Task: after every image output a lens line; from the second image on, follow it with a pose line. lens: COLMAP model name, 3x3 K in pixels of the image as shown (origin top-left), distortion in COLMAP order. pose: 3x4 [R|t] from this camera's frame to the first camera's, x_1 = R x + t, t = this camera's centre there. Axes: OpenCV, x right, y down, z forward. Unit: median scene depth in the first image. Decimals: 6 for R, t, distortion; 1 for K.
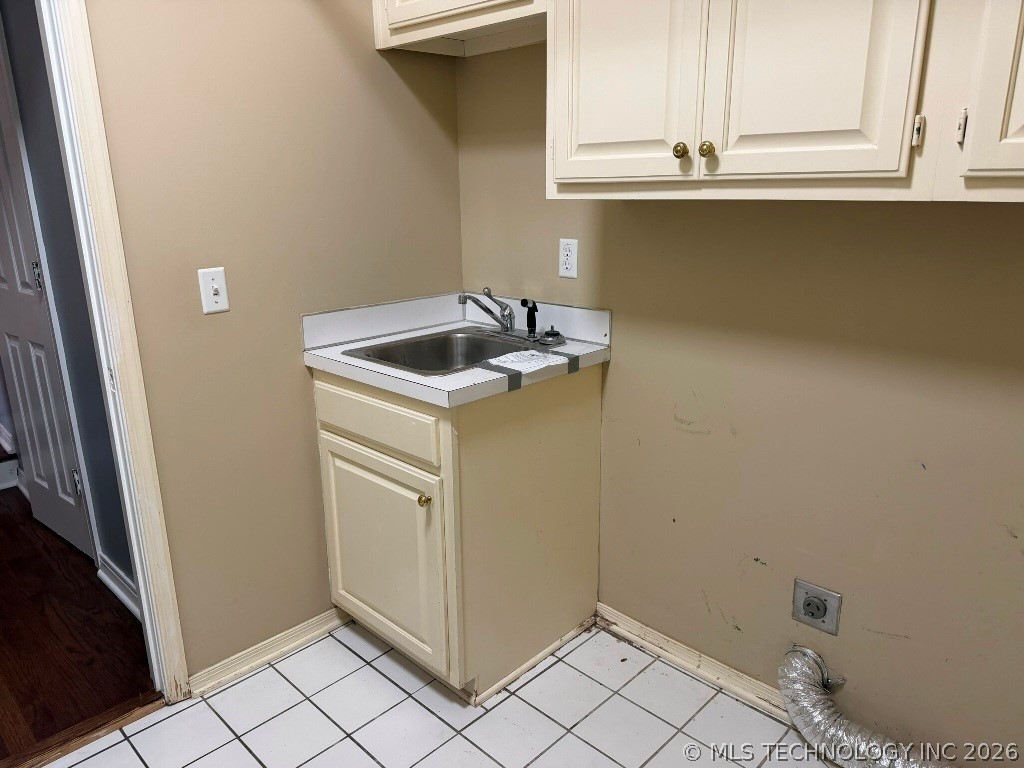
lens RADIAL K [[729.1, 0, 508.8], [0, 729.1, 387.0], [0, 0, 1]] dist [0.091465, -0.120999]
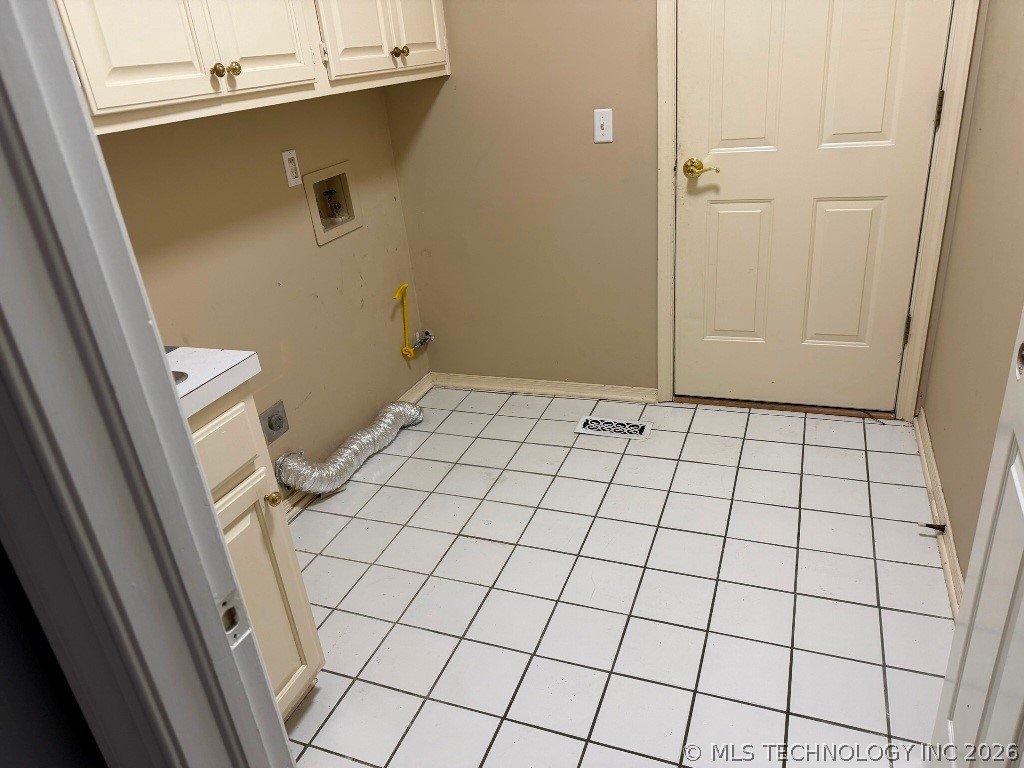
lens RADIAL K [[717.0, 0, 467.6], [0, 717.0, 387.8], [0, 0, 1]] dist [0.007569, 0.002902]
pose [[-0.334410, -0.347621, 0.875974, -1.058221], [0.375386, 0.803436, 0.462142, -0.293197], [-0.864439, 0.483373, -0.138185, 1.054726]]
